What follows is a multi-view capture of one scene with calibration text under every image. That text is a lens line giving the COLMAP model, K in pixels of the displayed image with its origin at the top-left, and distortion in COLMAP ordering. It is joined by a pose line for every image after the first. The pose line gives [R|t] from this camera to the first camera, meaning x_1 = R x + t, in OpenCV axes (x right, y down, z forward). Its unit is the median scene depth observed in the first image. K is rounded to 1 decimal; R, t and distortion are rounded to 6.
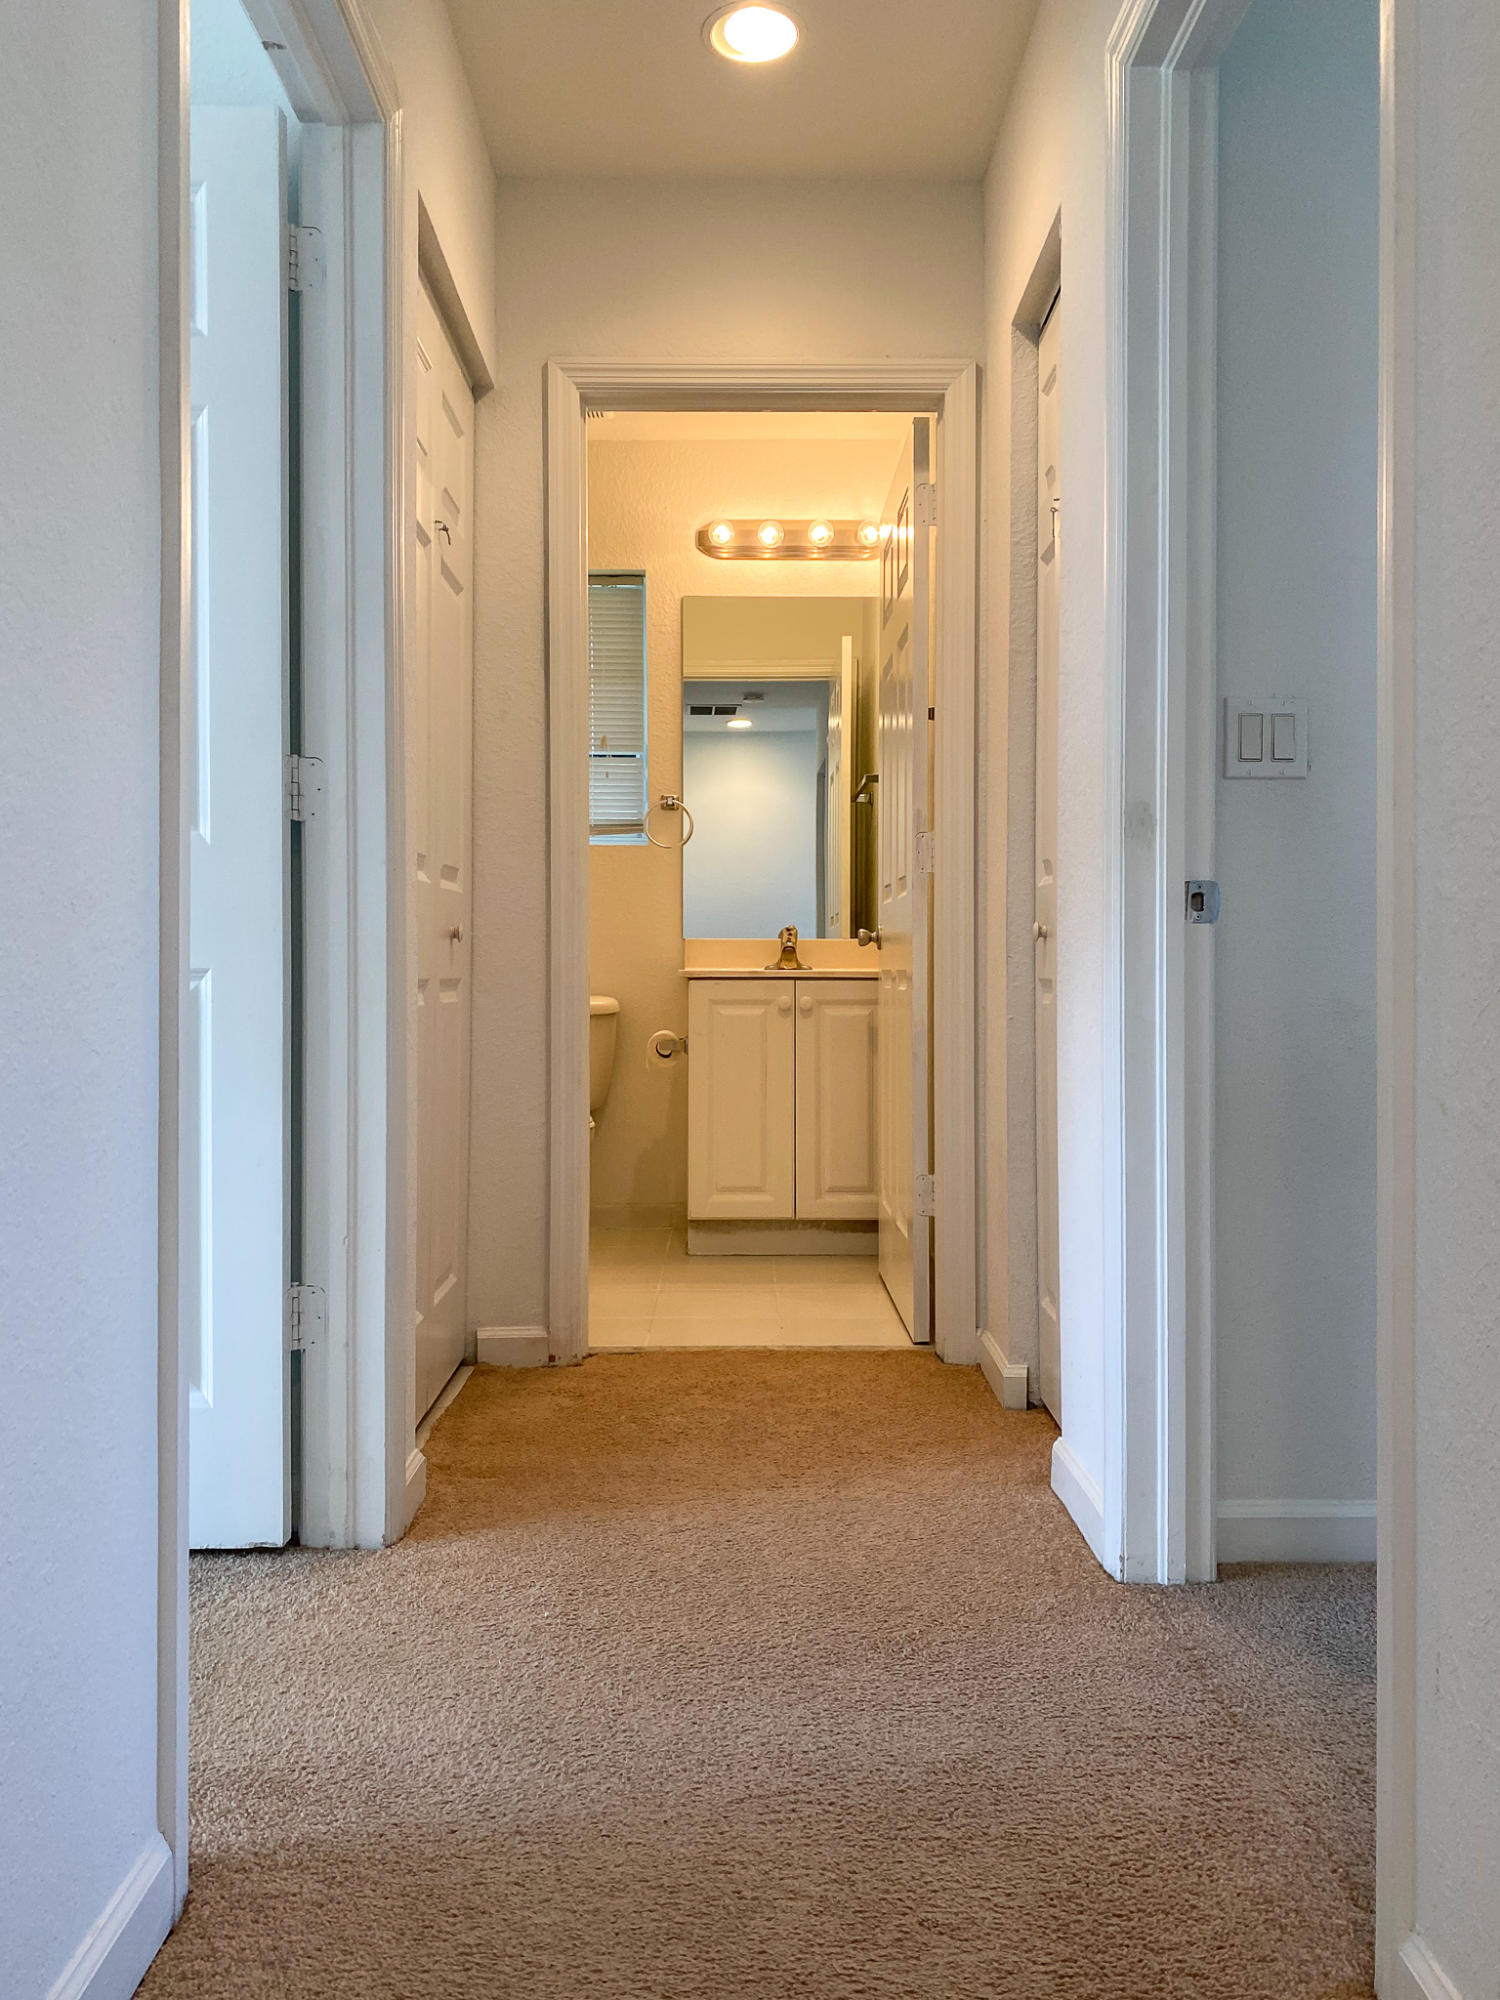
lens RADIAL K [[1520.5, 0, 750.0], [0, 1520.5, 1000.0], [0, 0, 1]] dist [0.044287, 0.000130]
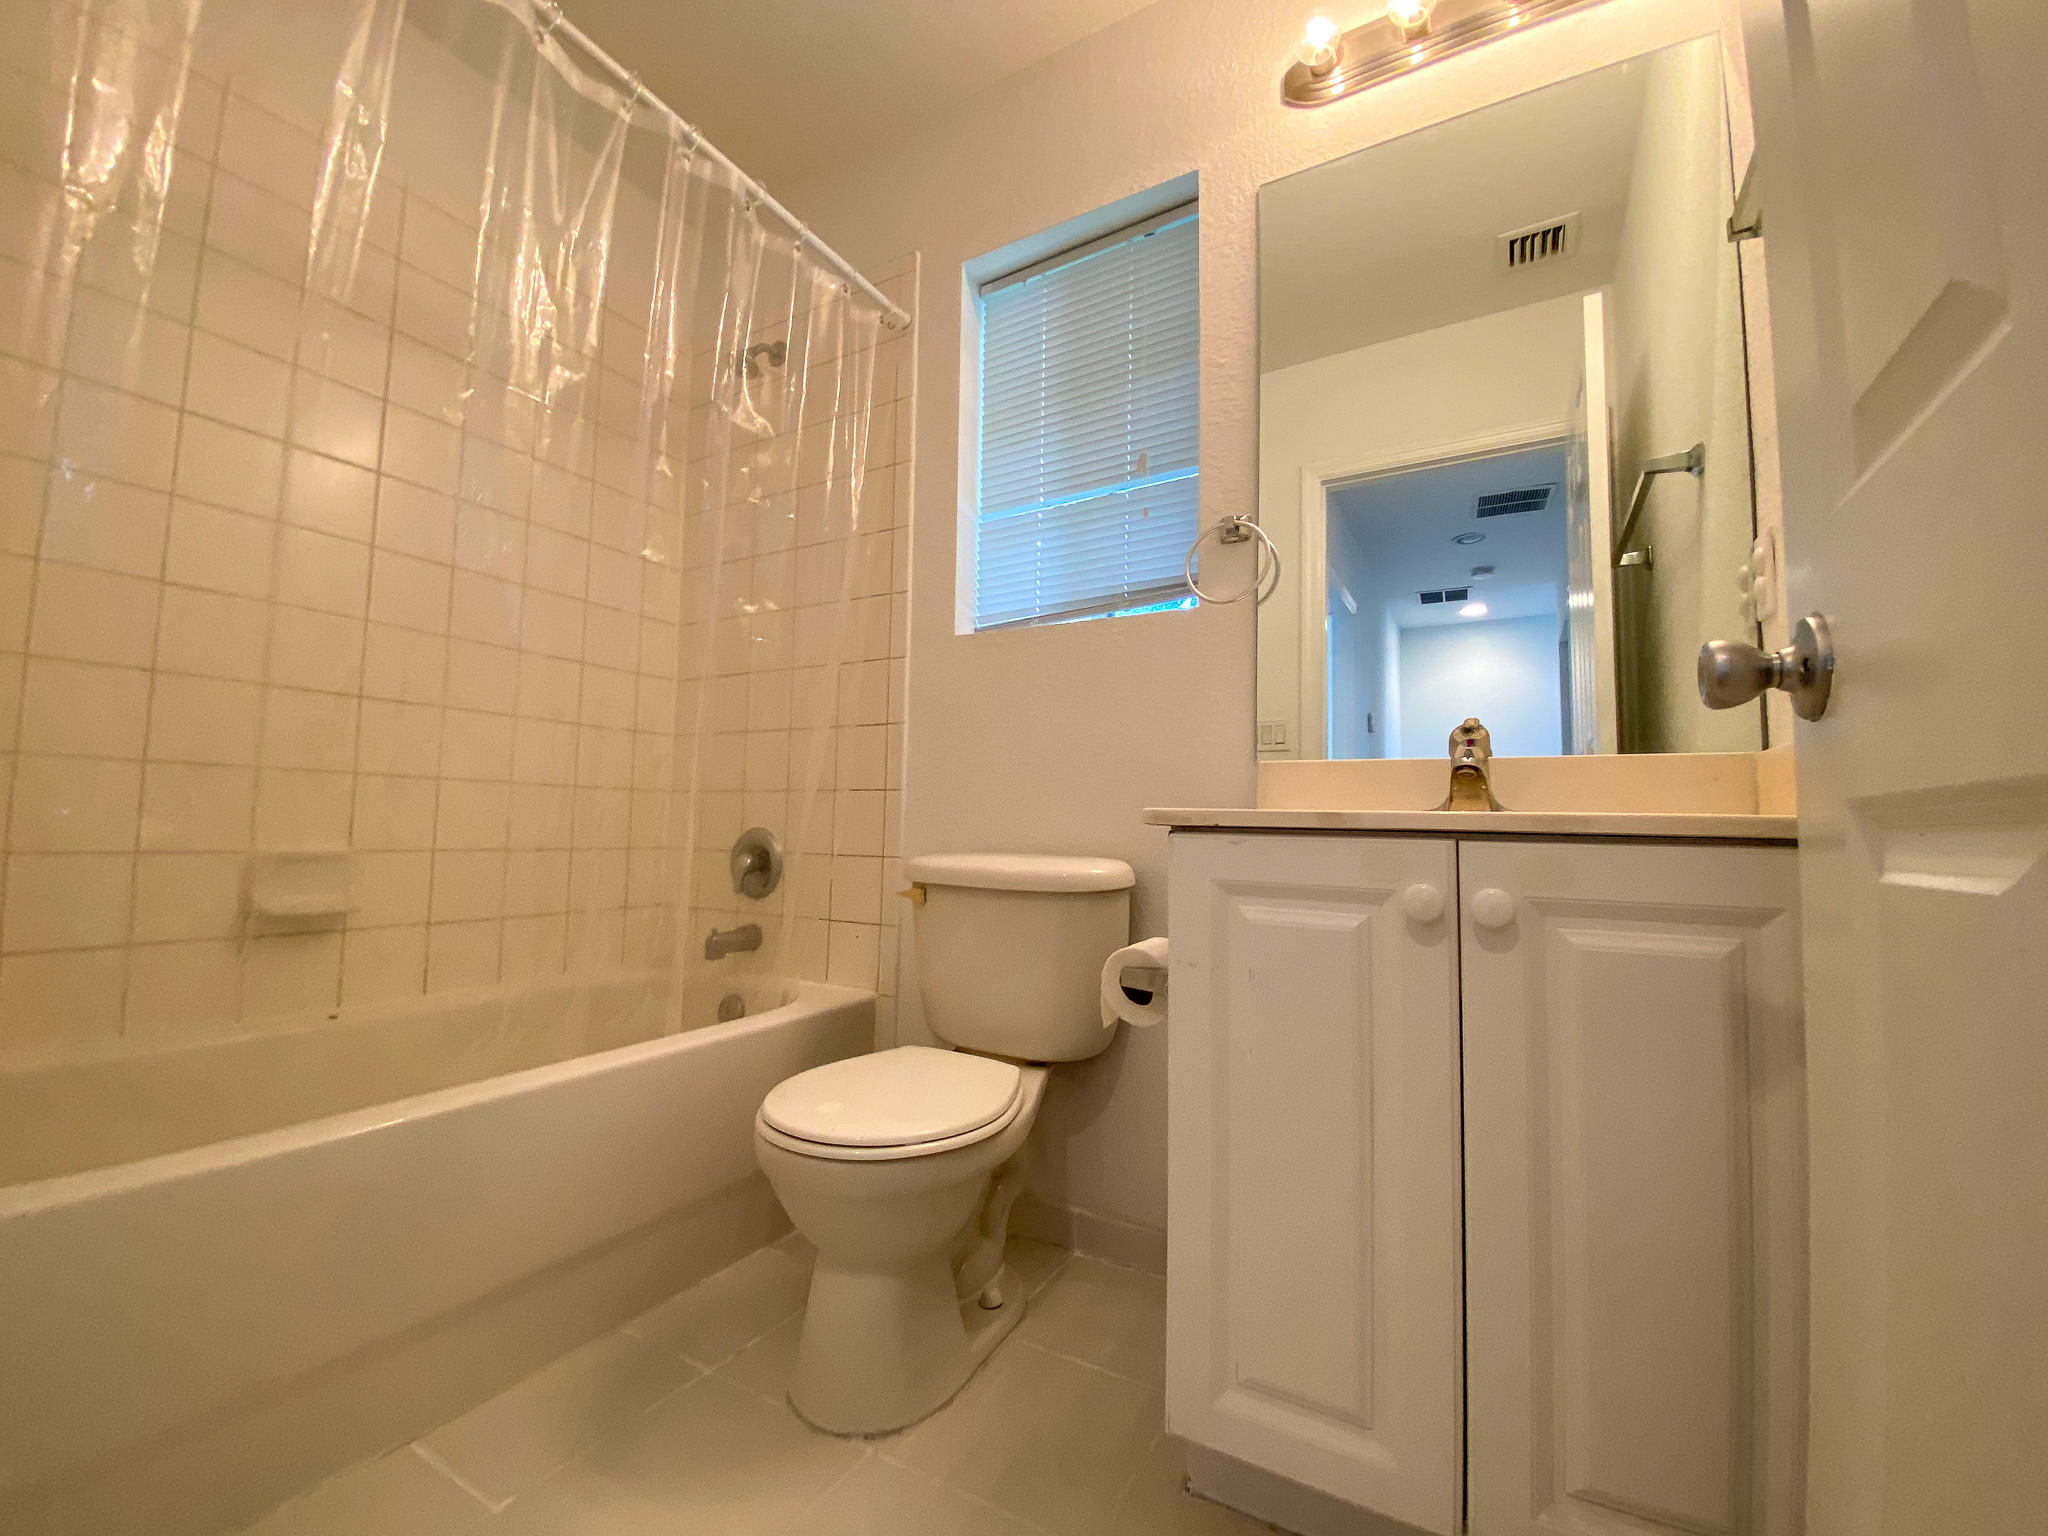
lens RADIAL K [[835.5, 0, 988.7], [0, 835.5, 774.9], [0, 0, 1]] dist [-0.000361, -0.011136]
pose [[0.846176, -0.015904, -0.532667, 0.037516], [-0.030587, 0.996457, -0.078341, -0.008502], [0.532026, 0.082583, 0.842691, 0.718346]]
